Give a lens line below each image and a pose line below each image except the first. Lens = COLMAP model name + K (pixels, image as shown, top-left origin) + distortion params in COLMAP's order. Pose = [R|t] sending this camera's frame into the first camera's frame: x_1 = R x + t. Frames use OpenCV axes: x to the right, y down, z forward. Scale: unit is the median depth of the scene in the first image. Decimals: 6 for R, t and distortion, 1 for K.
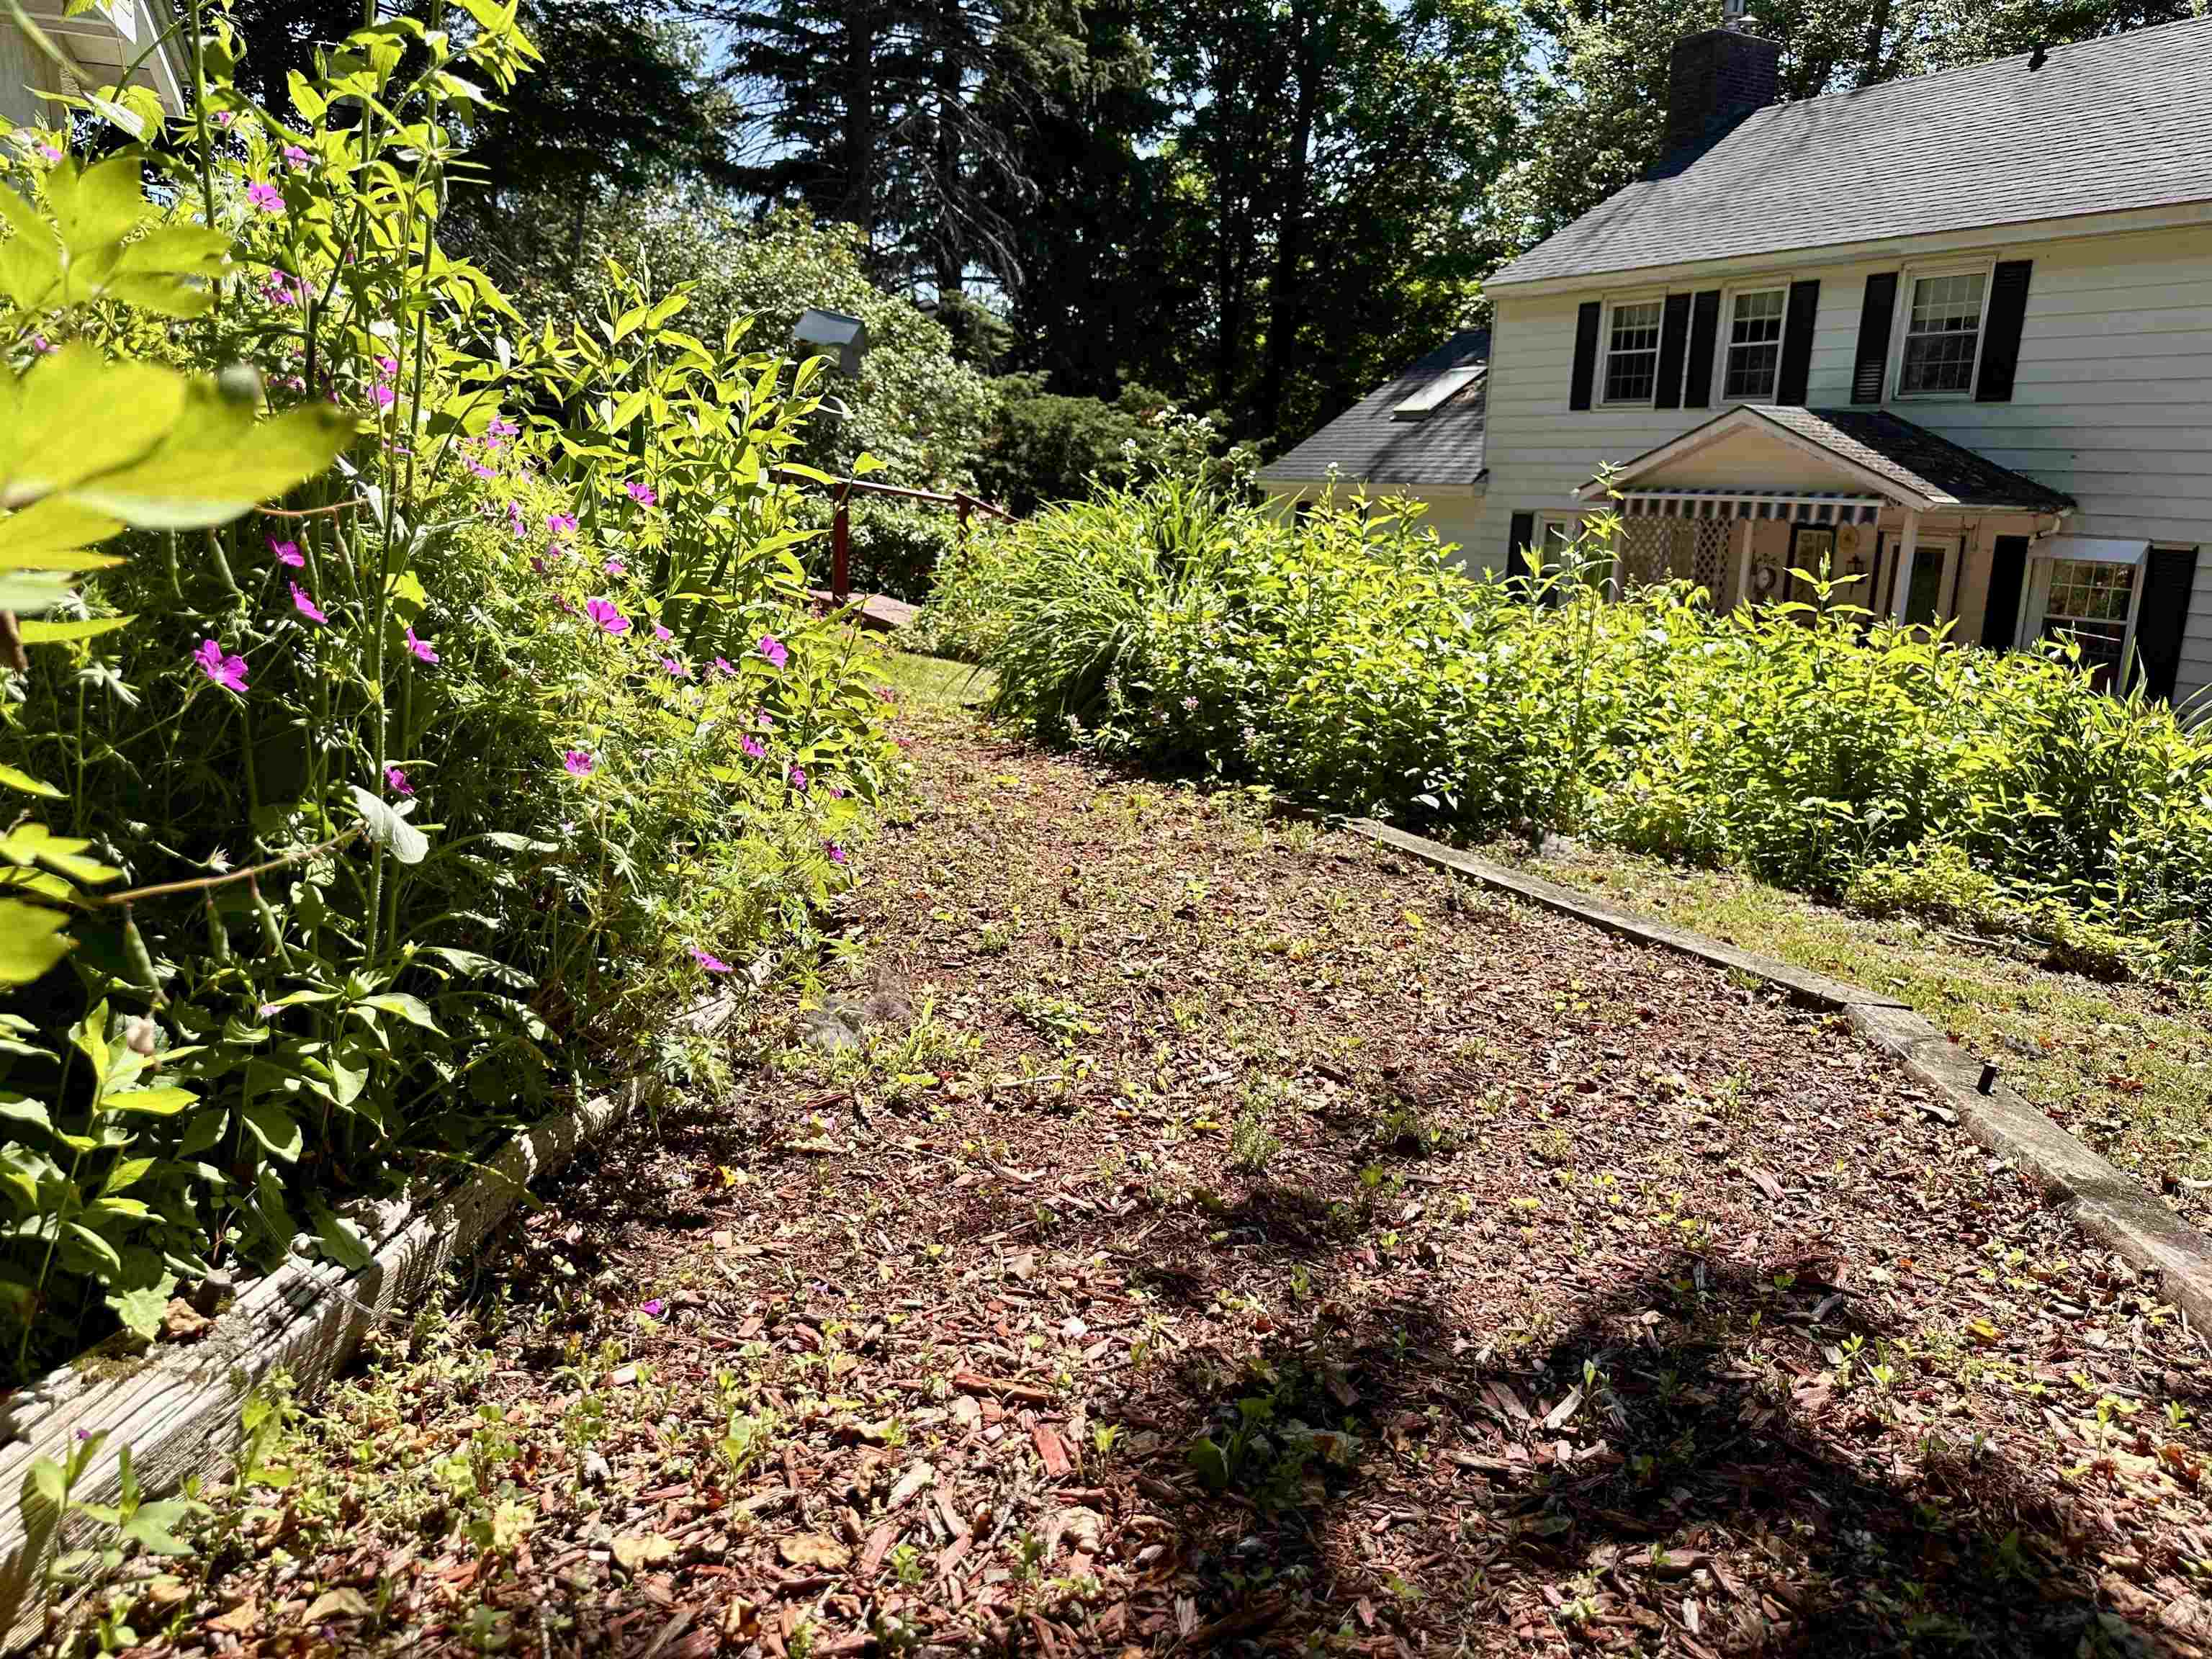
lens RADIAL K [[1541.0, 0, 1104.1], [0, 1541.0, 899.9], [0, 0, 1]] dist [-0.026117, 0.000907]
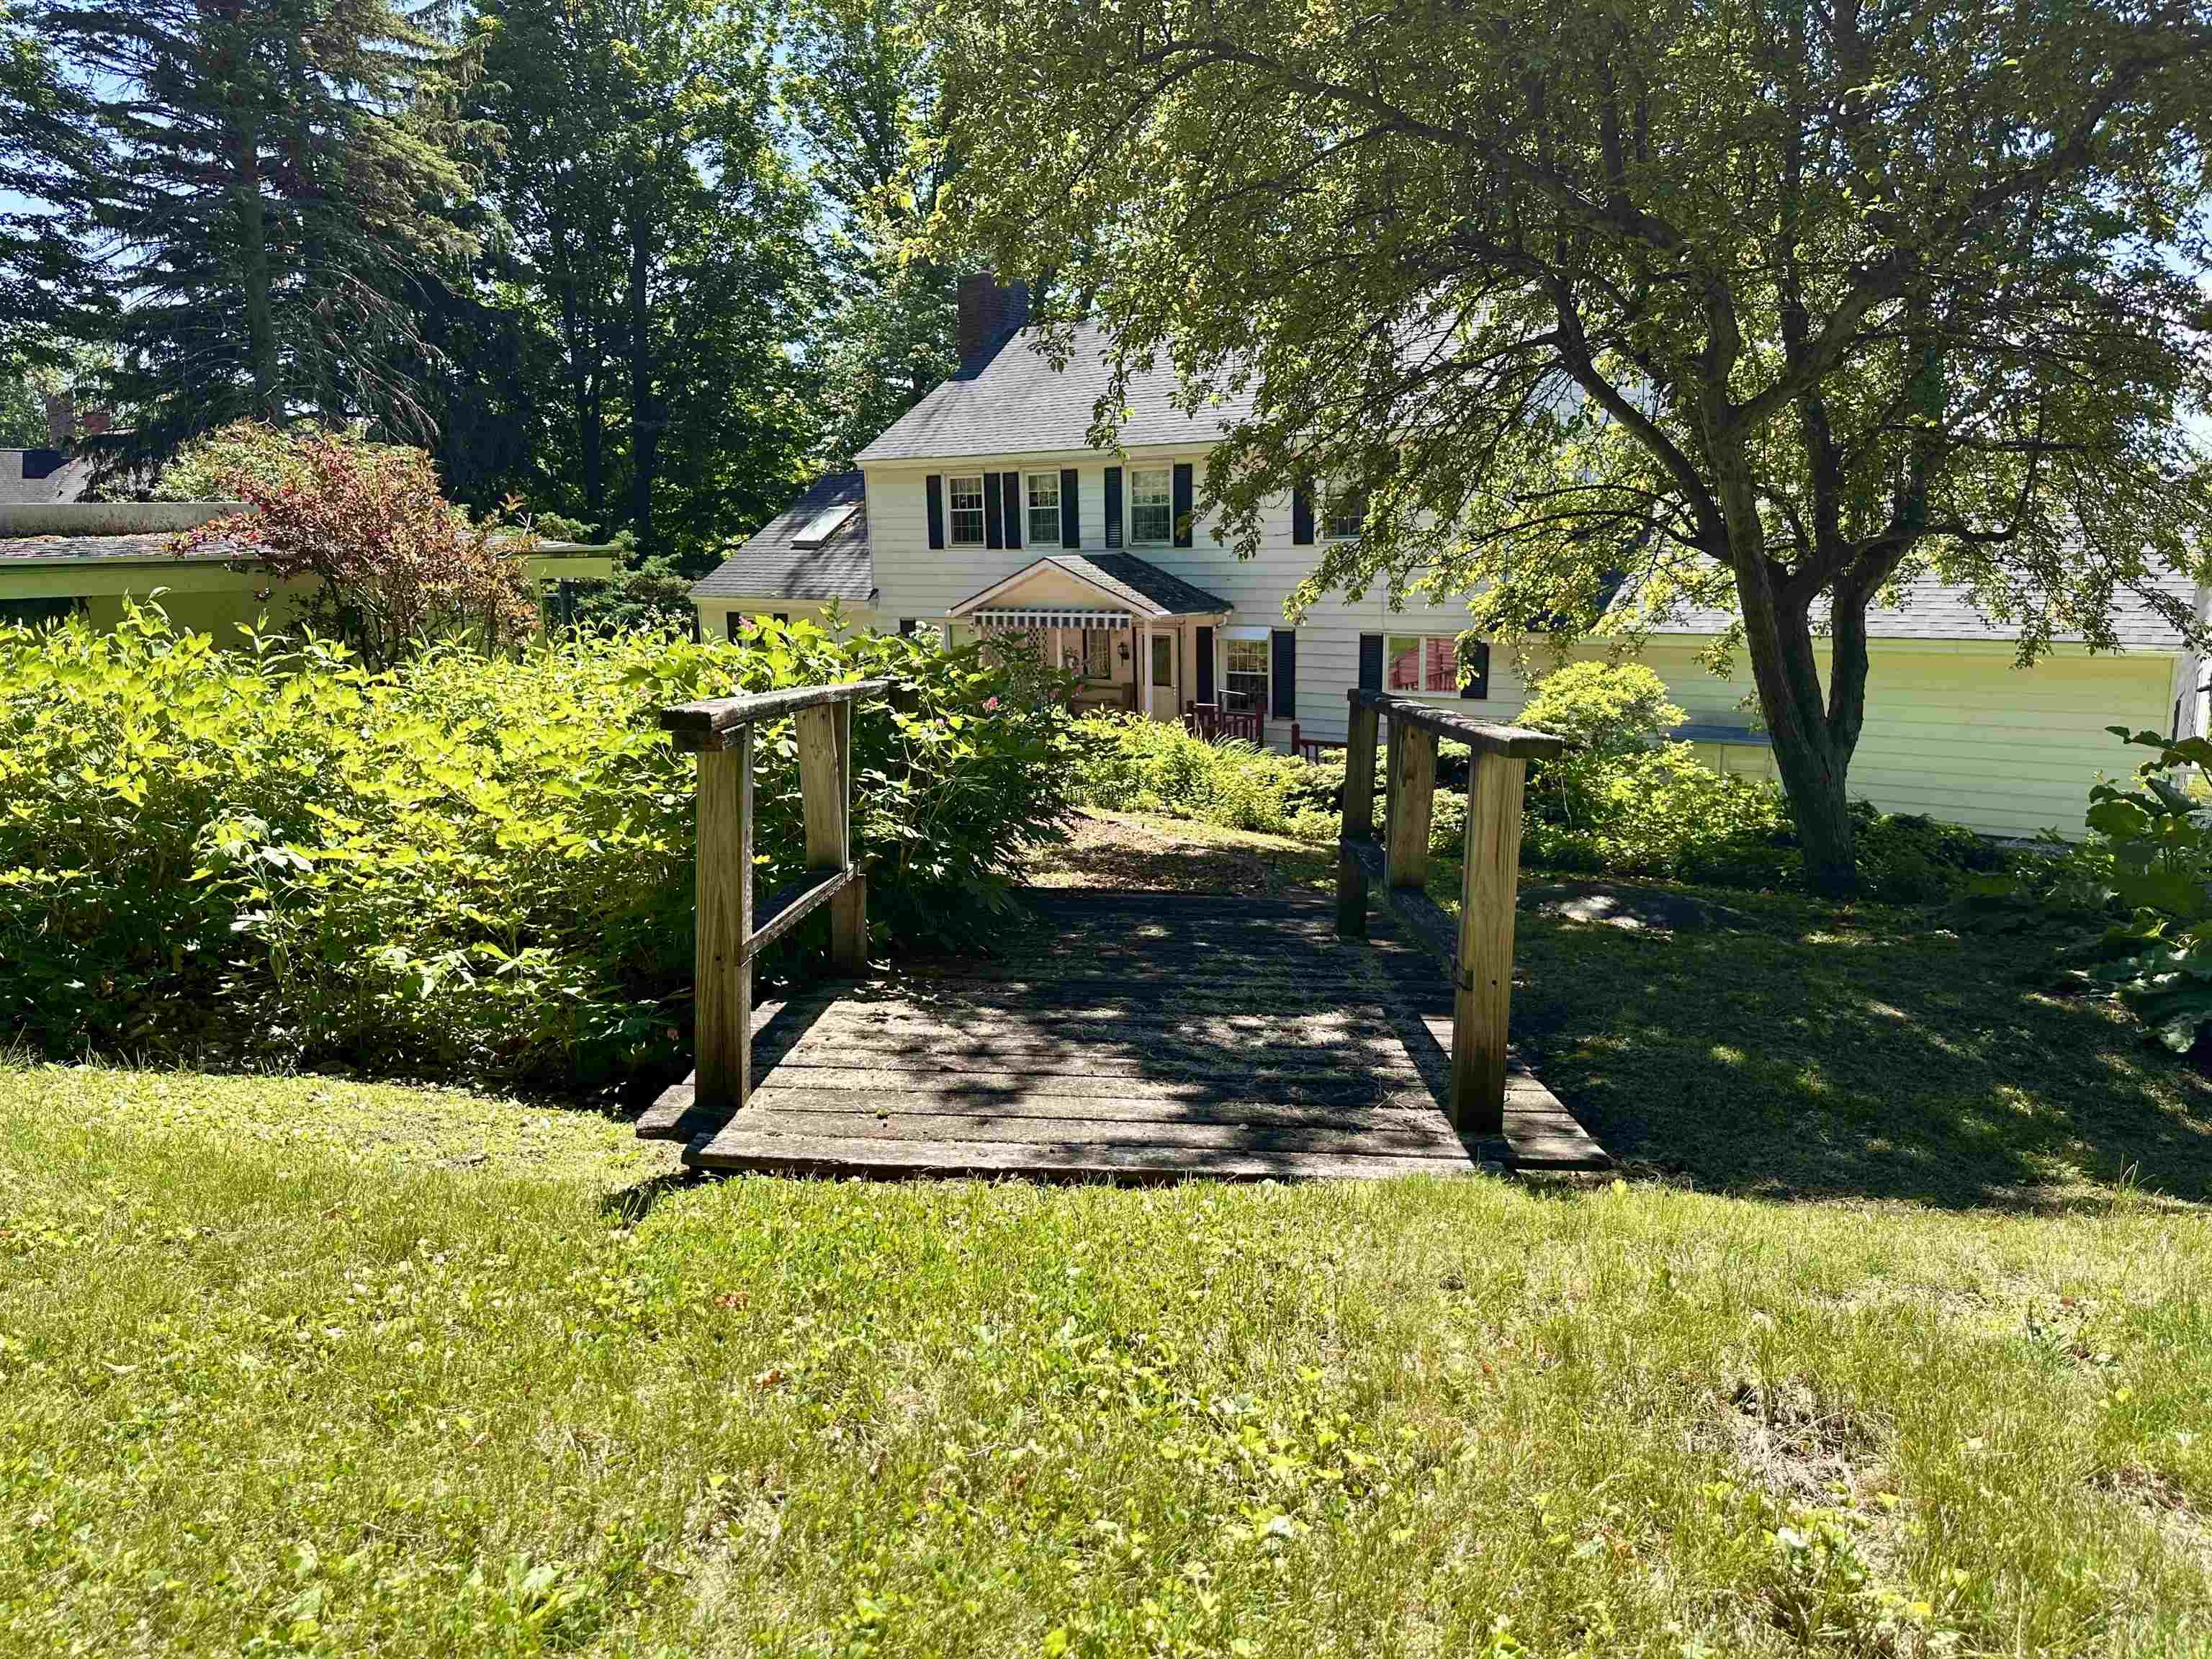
lens RADIAL K [[1561.4, 0, 1106.0], [0, 1561.4, 829.5], [0, 0, 1]] dist [0.100900, -0.110669]
pose [[0.907380, -0.116283, 0.403905, -0.212758], [0.147012, 0.988074, -0.045801, 0.043954], [-0.393762, 0.100938, 0.913653, -0.479854]]
